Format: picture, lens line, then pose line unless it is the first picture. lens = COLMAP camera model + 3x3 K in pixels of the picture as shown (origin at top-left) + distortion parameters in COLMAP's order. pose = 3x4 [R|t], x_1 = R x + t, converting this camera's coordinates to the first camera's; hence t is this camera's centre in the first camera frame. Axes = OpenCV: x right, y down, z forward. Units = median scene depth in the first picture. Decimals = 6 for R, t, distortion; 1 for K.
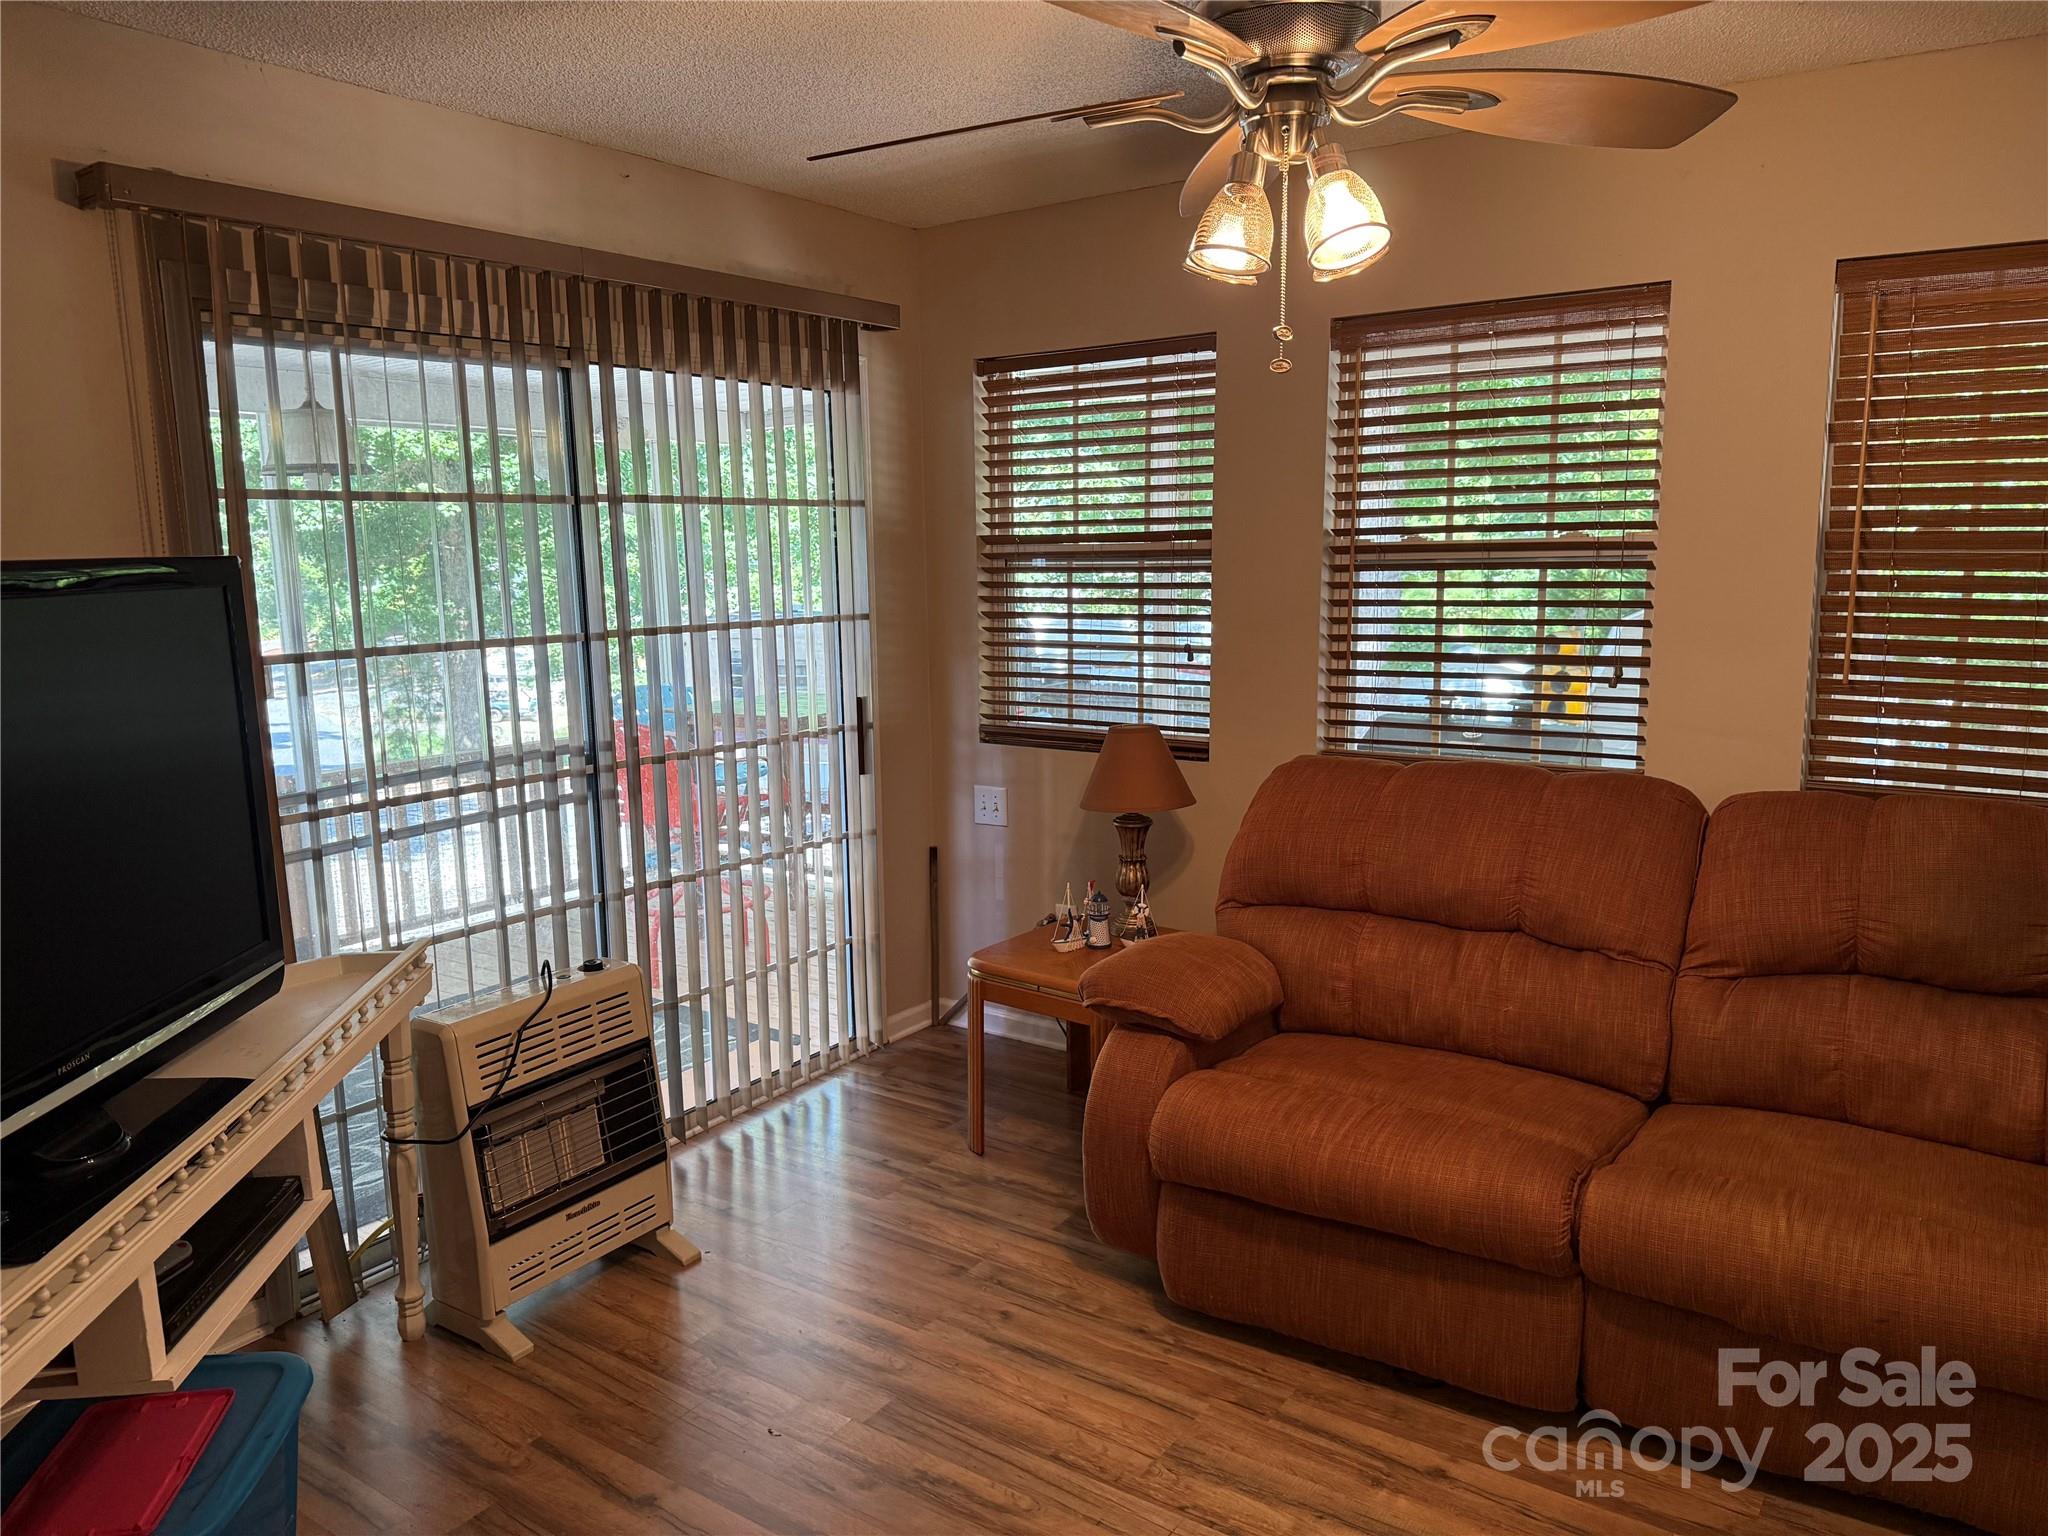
lens RADIAL K [[1445.3, 0, 1026.4], [0, 1445.3, 772.9], [0, 0, 1]] dist [0.022700, -0.031697]
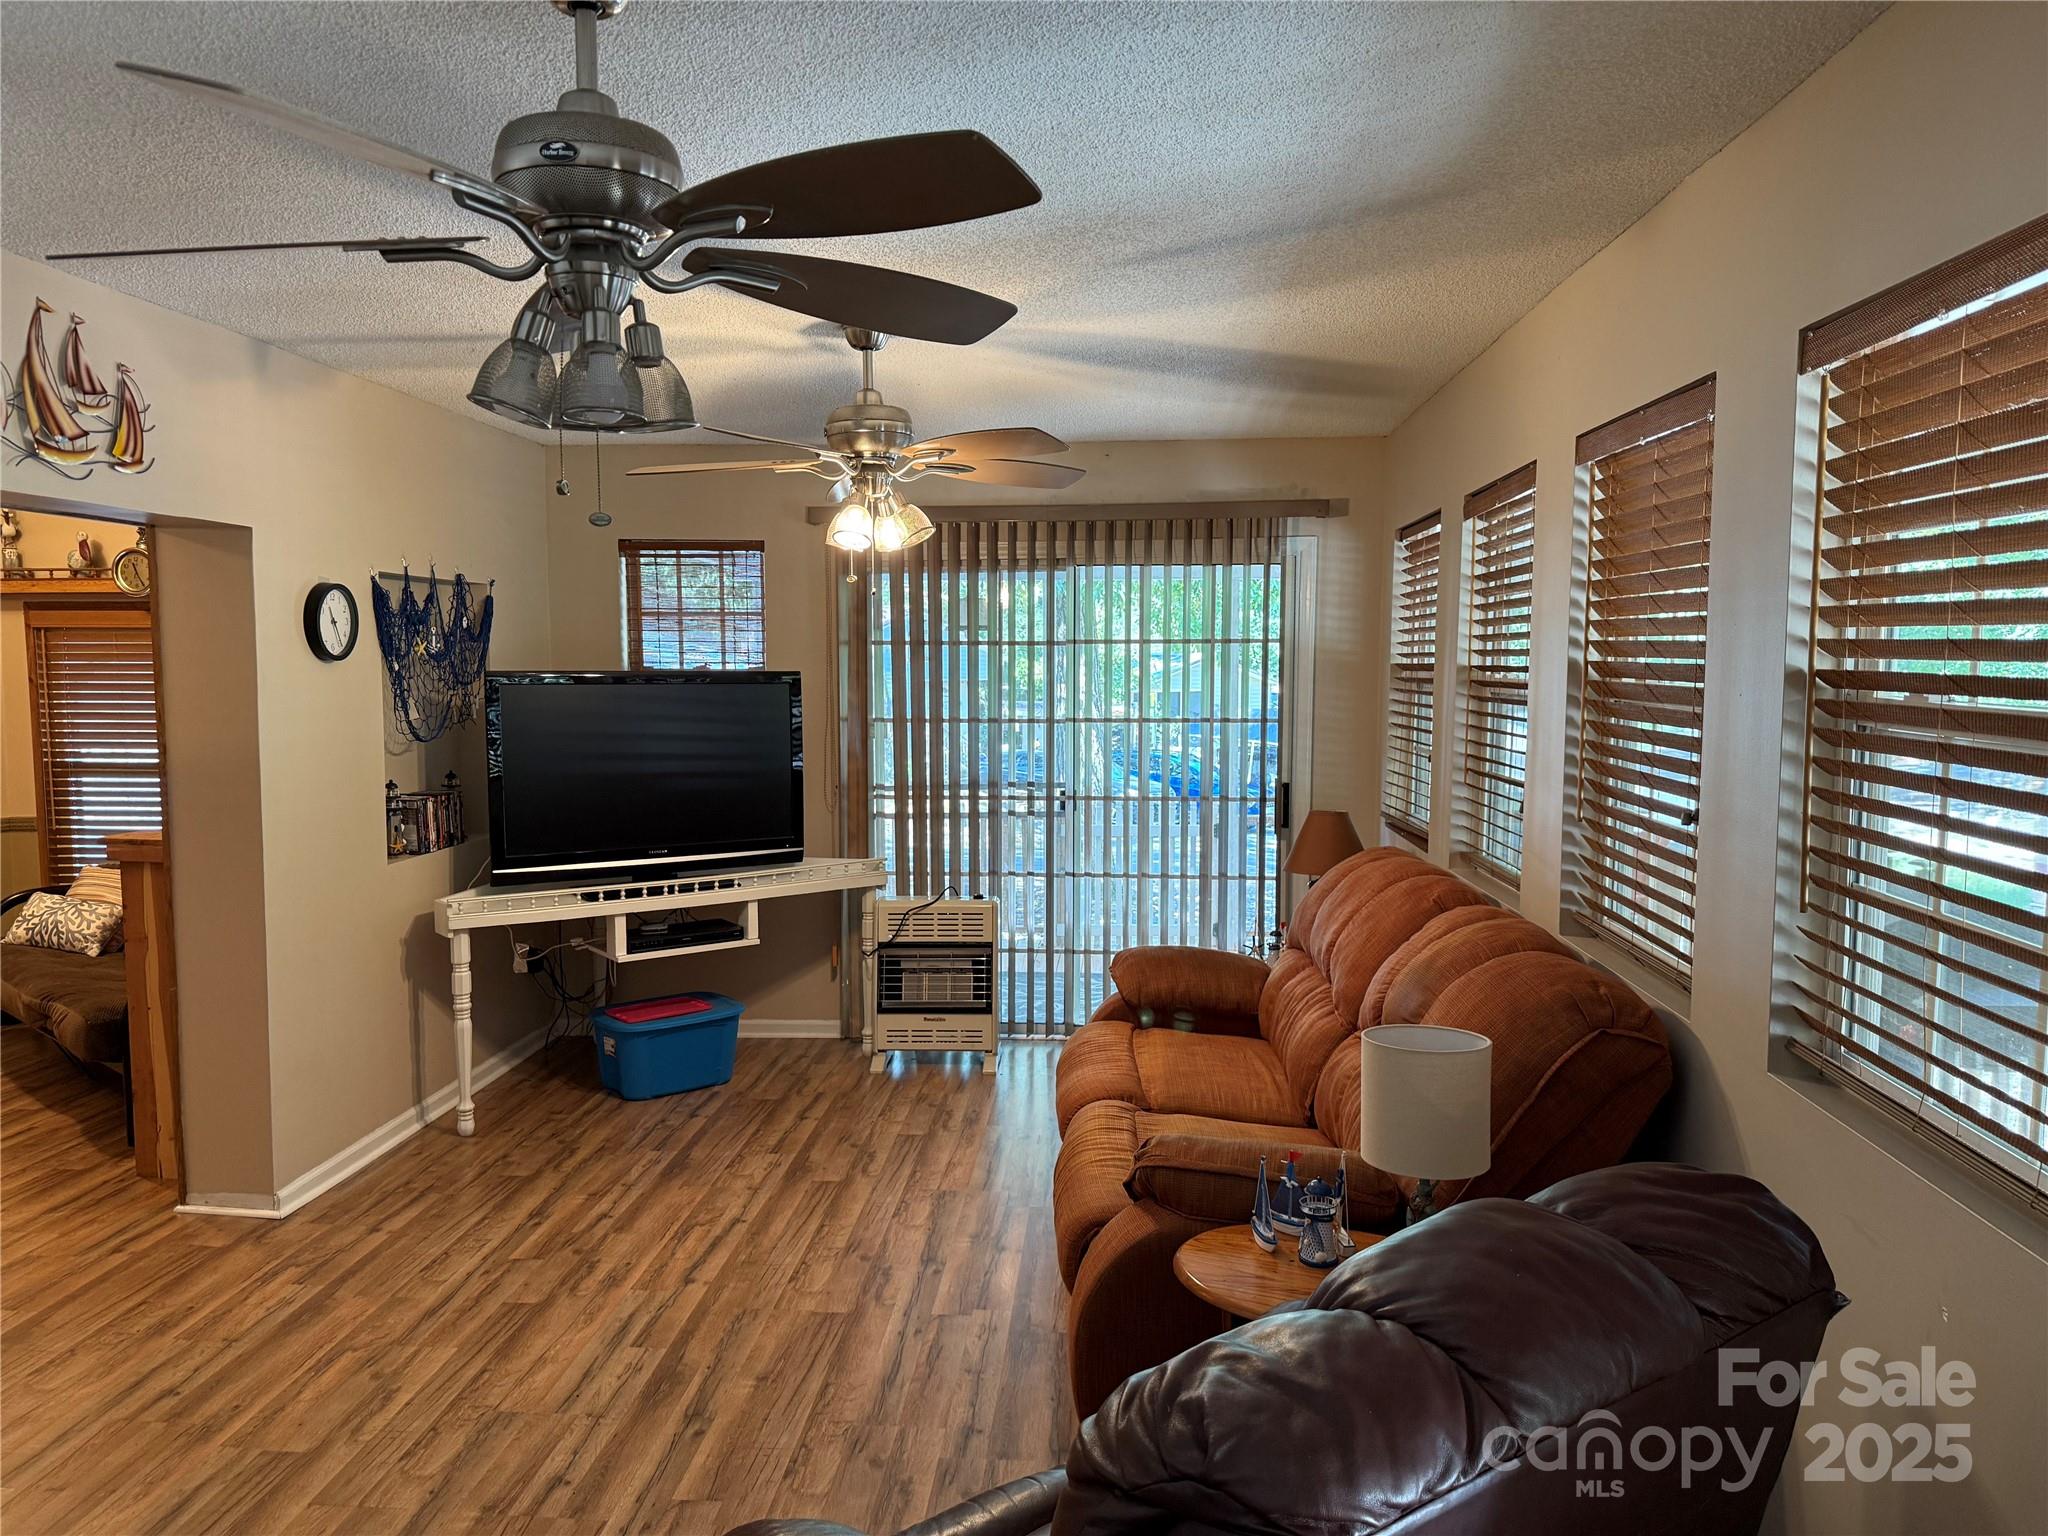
lens RADIAL K [[1425.7, 0, 1030.7], [0, 1425.7, 775.1], [0, 0, 1]] dist [-0.035426, -0.004095]
pose [[0.476912, 0.079107, -0.875384, 1.032015], [-0.133144, 0.990951, 0.017013, -0.048519], [0.868808, 0.108439, 0.483129, 0.127932]]
